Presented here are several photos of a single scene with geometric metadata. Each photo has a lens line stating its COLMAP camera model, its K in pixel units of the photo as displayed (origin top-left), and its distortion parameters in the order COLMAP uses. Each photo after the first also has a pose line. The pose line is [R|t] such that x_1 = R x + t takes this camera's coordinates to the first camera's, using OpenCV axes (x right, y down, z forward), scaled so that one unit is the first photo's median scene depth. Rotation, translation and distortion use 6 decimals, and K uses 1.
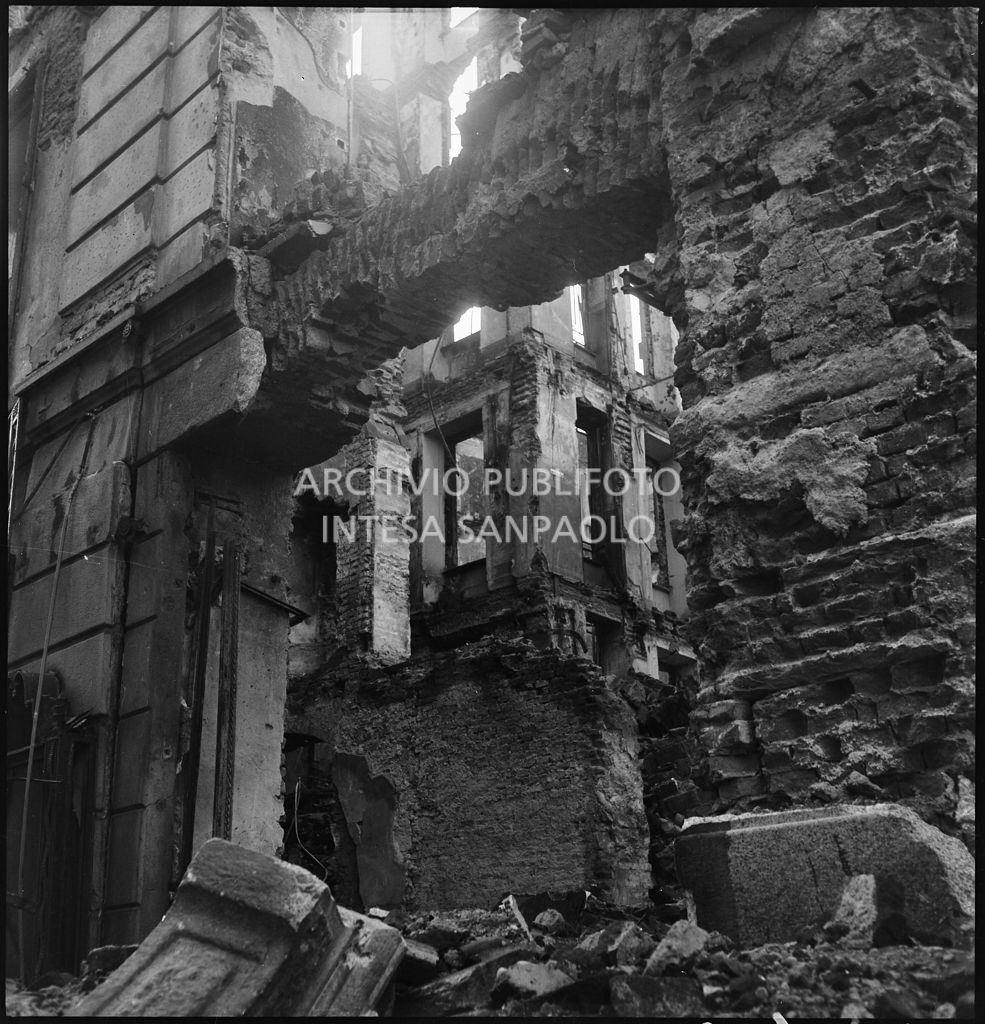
lens RADIAL K [[1292.2, 0, 479.9], [0, 1292.2, 519.8], [0, 0, 1]] dist [0.000065, 0.000000]
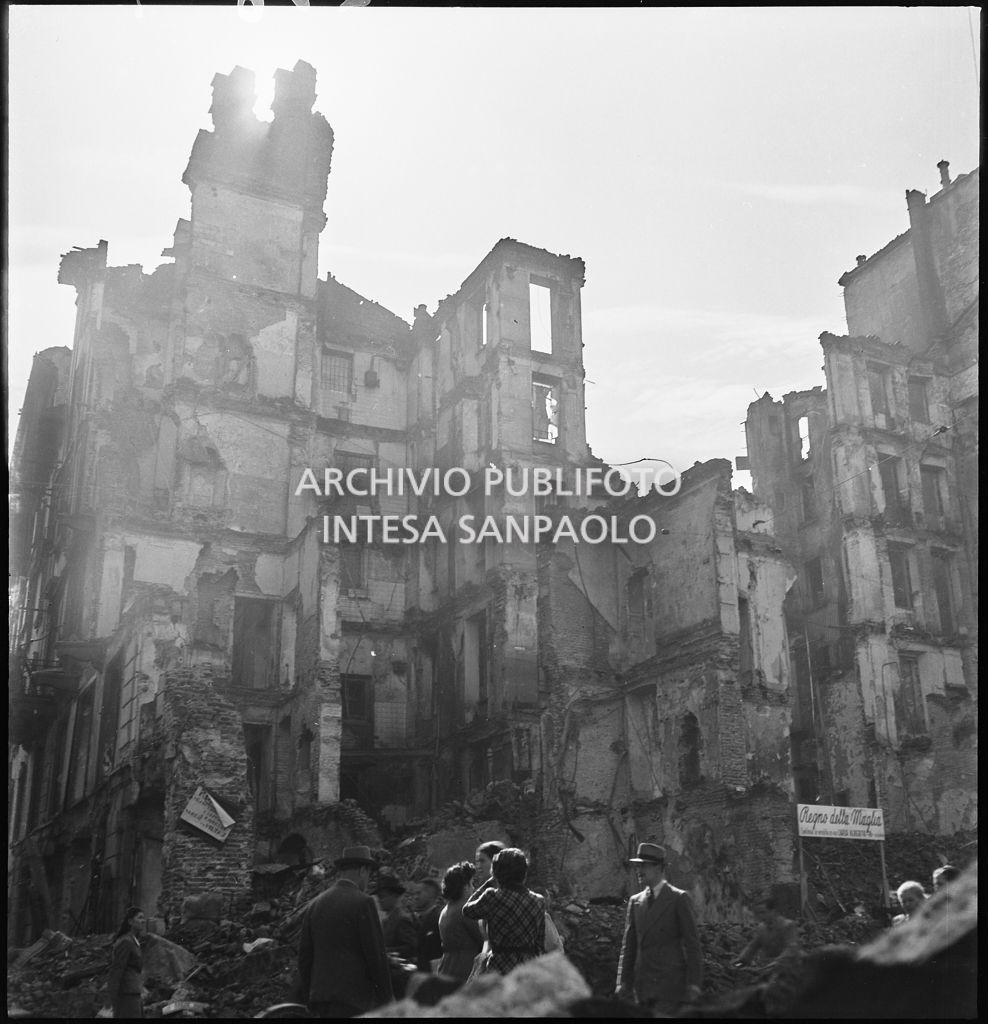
lens RADIAL K [[1292.2, 0, 488.9], [0, 1292.2, 546.0], [0, 0, 1]] dist [0.000065, 0.000000]
pose [[0.942827, -0.096960, -0.318866, 0.591700], [0.114086, 0.992839, 0.035431, -0.241229], [0.313147, -0.069783, 0.947137, -0.653210]]
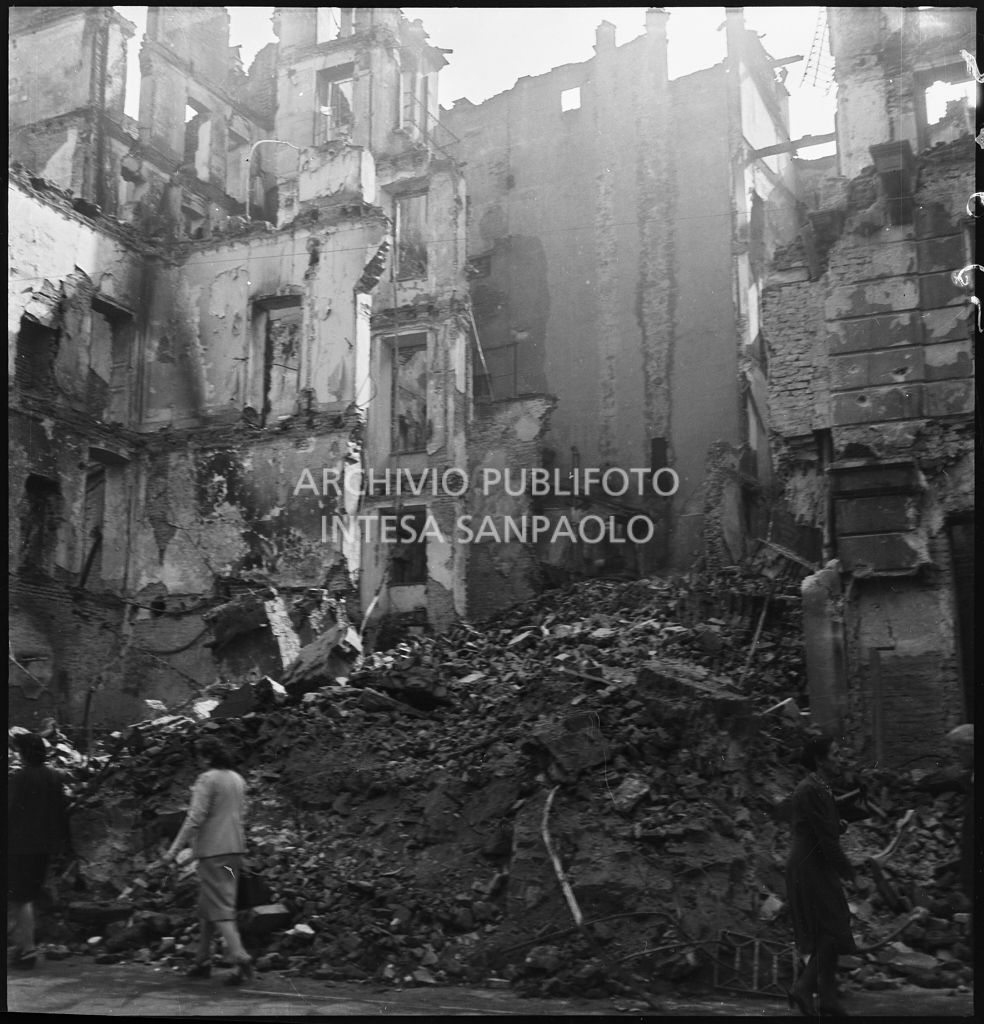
lens RADIAL K [[1292.2, 0, 483.2], [0, 1292.2, 535.6], [0, 0, 1]] dist [0.000065, 0.000000]
pose [[0.318913, -0.157700, -0.934572, 1.479581], [0.337488, 0.940324, -0.043506, 0.229169], [0.885662, -0.301532, 0.353103, 0.648654]]
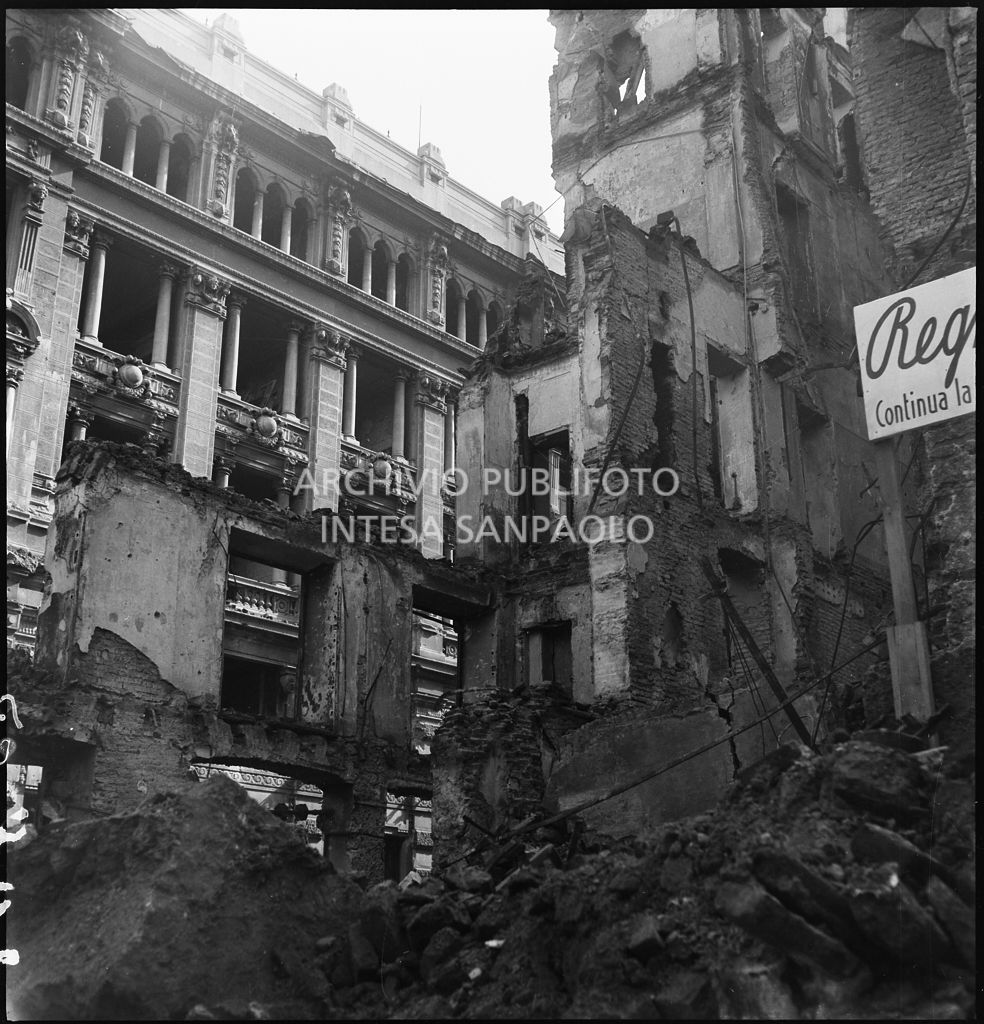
lens RADIAL K [[1292.2, 0, 483.8], [0, 1292.2, 535.7], [0, 0, 1]] dist [0.000065, 0.000000]
pose [[0.054154, -0.314971, -0.947555, 0.684861], [0.359209, 0.891564, -0.275830, 0.159043], [0.931685, -0.325433, 0.161422, 0.432819]]
